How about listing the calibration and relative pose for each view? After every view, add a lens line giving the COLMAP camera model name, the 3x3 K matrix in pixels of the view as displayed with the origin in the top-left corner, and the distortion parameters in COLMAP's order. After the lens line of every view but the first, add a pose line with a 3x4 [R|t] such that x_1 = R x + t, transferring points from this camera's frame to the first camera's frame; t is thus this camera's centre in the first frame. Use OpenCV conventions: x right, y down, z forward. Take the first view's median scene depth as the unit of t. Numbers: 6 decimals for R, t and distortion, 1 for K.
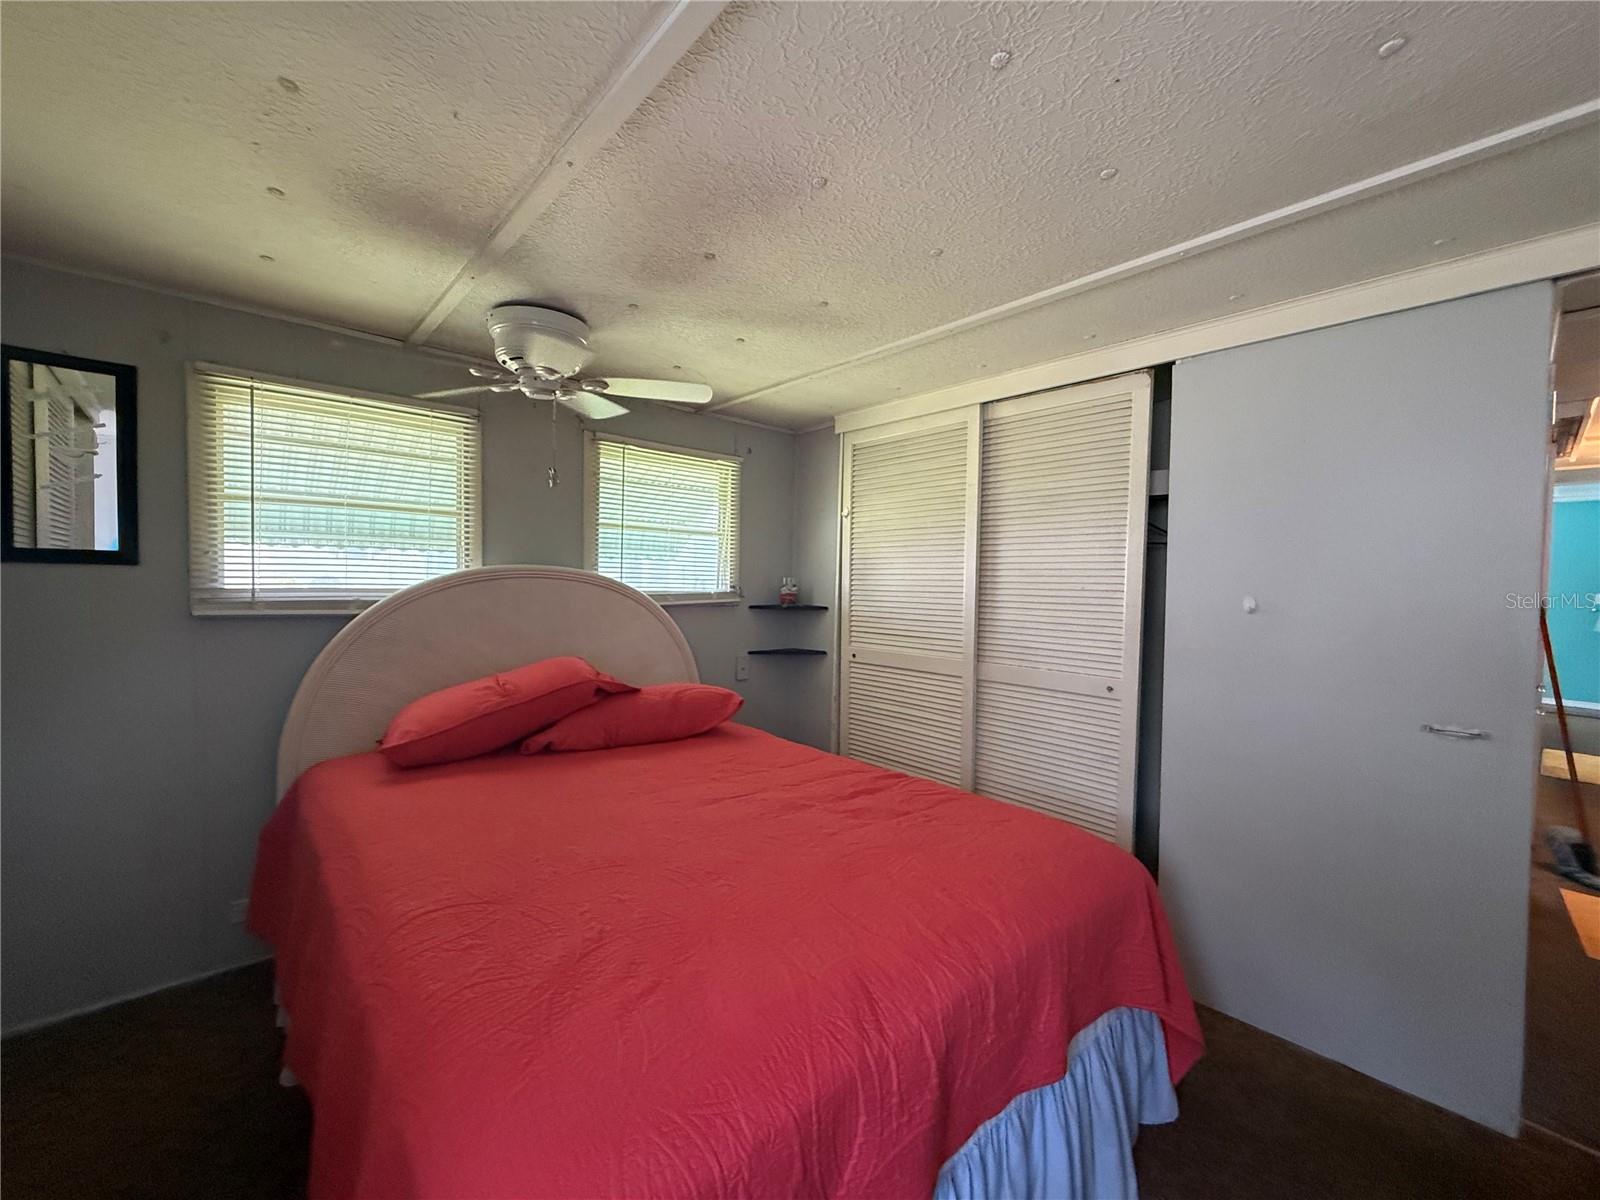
lens RADIAL K [[638.6, 0, 795.3], [0, 638.6, 602.9], [0, 0, 1]] dist [0.000323, -0.000090]
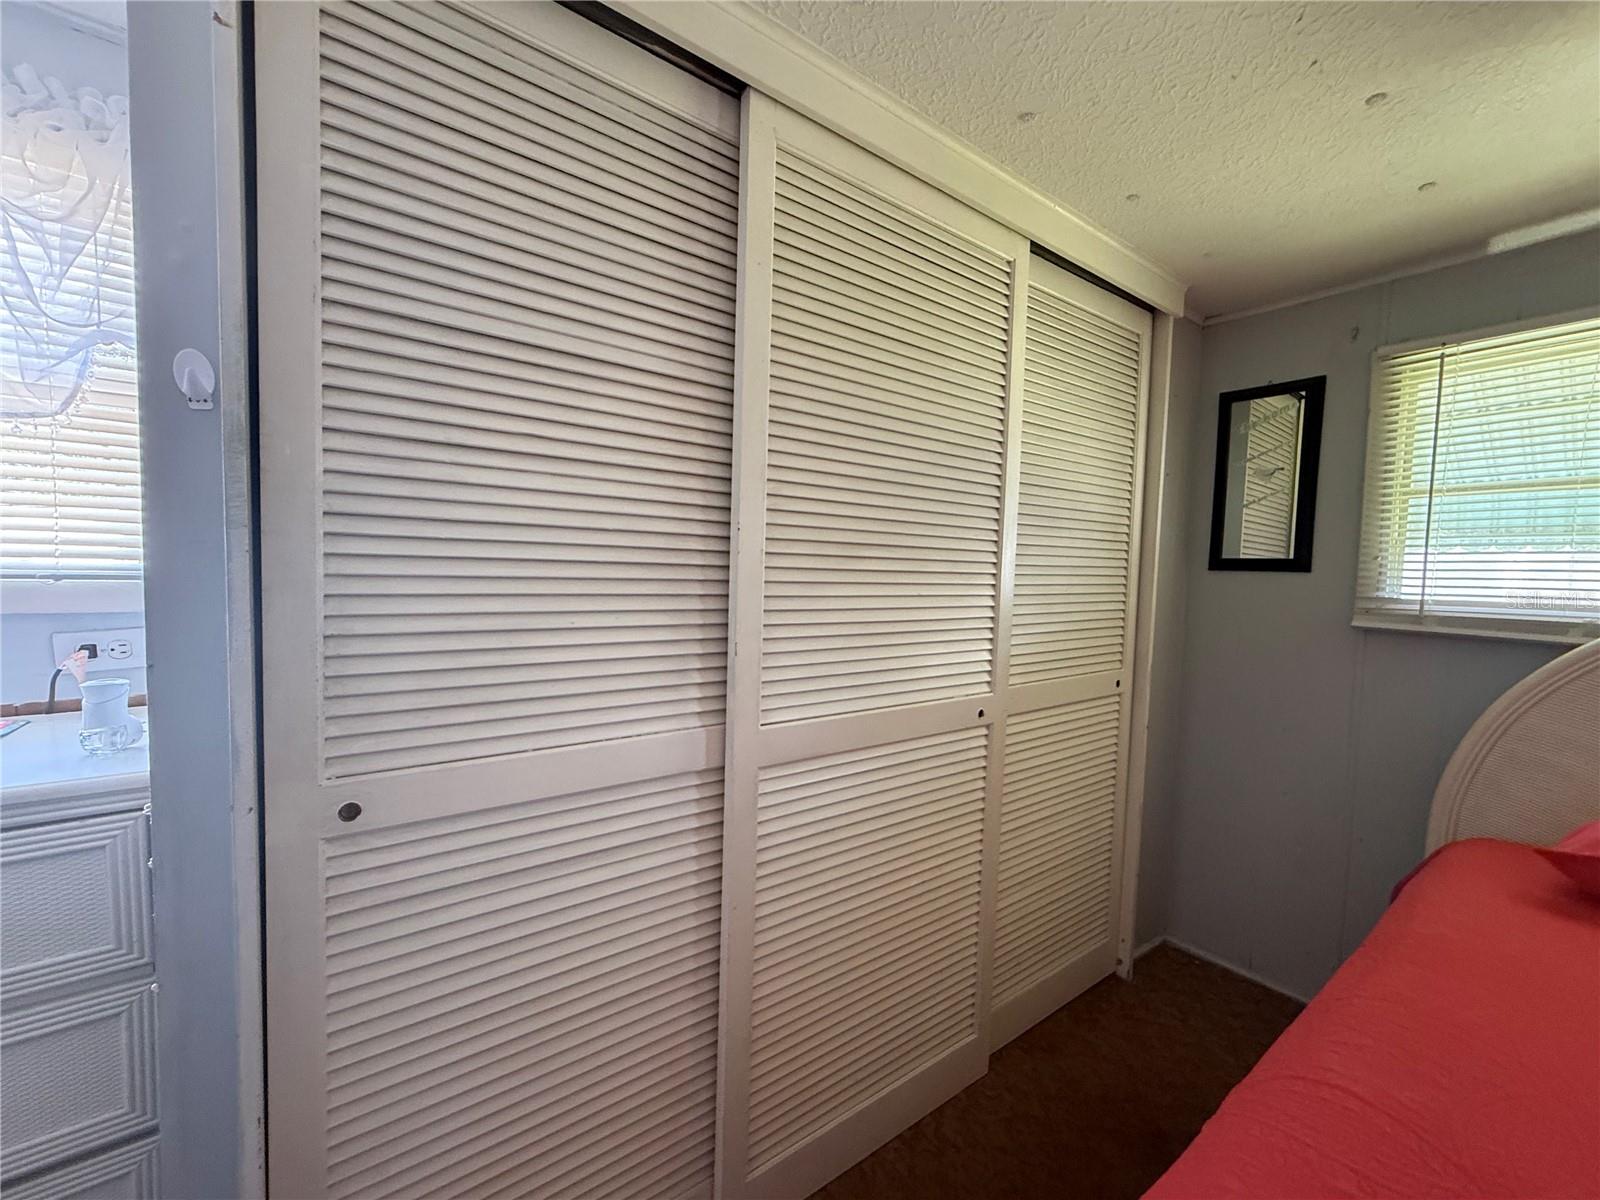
lens RADIAL K [[638.6, 0, 795.3], [0, 638.6, 602.9], [0, 0, 1]] dist [0.000323, -0.000090]
pose [[-0.088444, 0.034089, -0.995498, 0.052929], [-0.067603, 0.996904, 0.040143, 0.003569], [0.993784, 0.070849, -0.085866, 0.261266]]
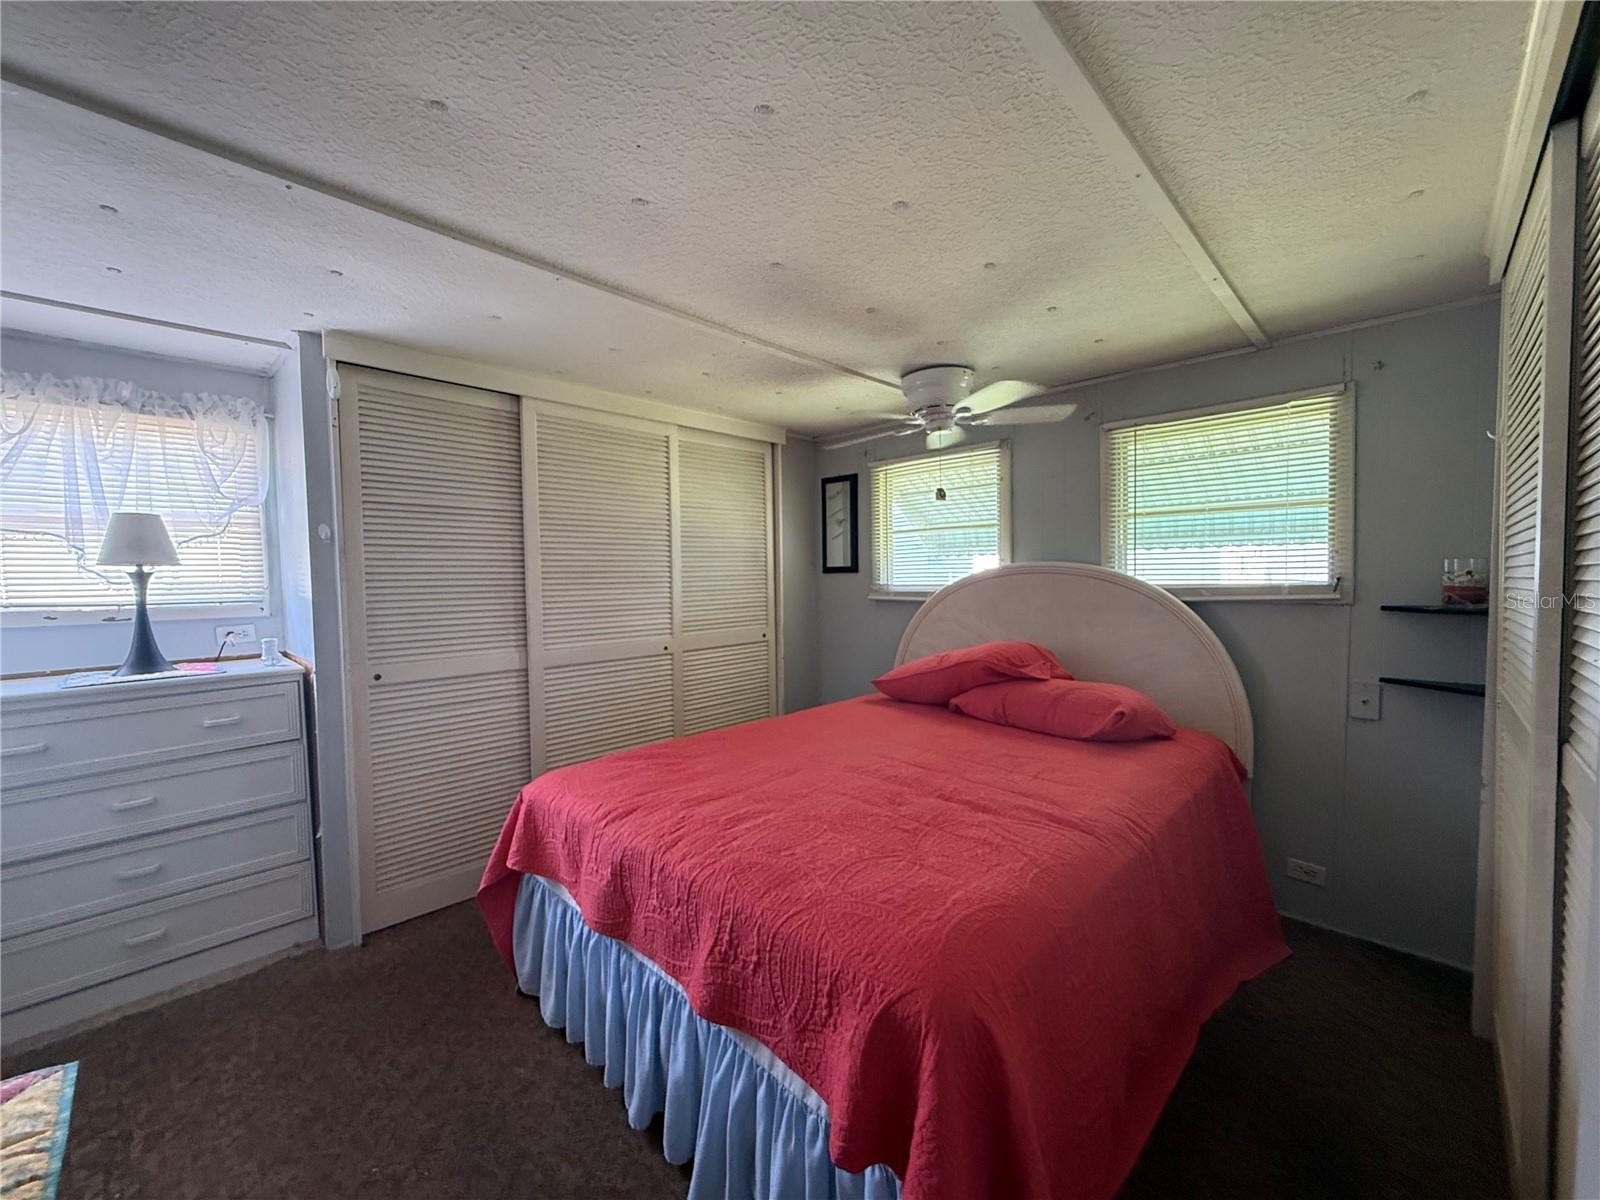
lens RADIAL K [[638.6, 0, 795.3], [0, 638.6, 602.9], [0, 0, 1]] dist [0.000323, -0.000090]
pose [[0.072499, 0.019634, -0.997175, 0.895364], [-0.018630, 0.999658, 0.018329, 0.001349], [0.997194, 0.017248, 0.072840, 0.627598]]
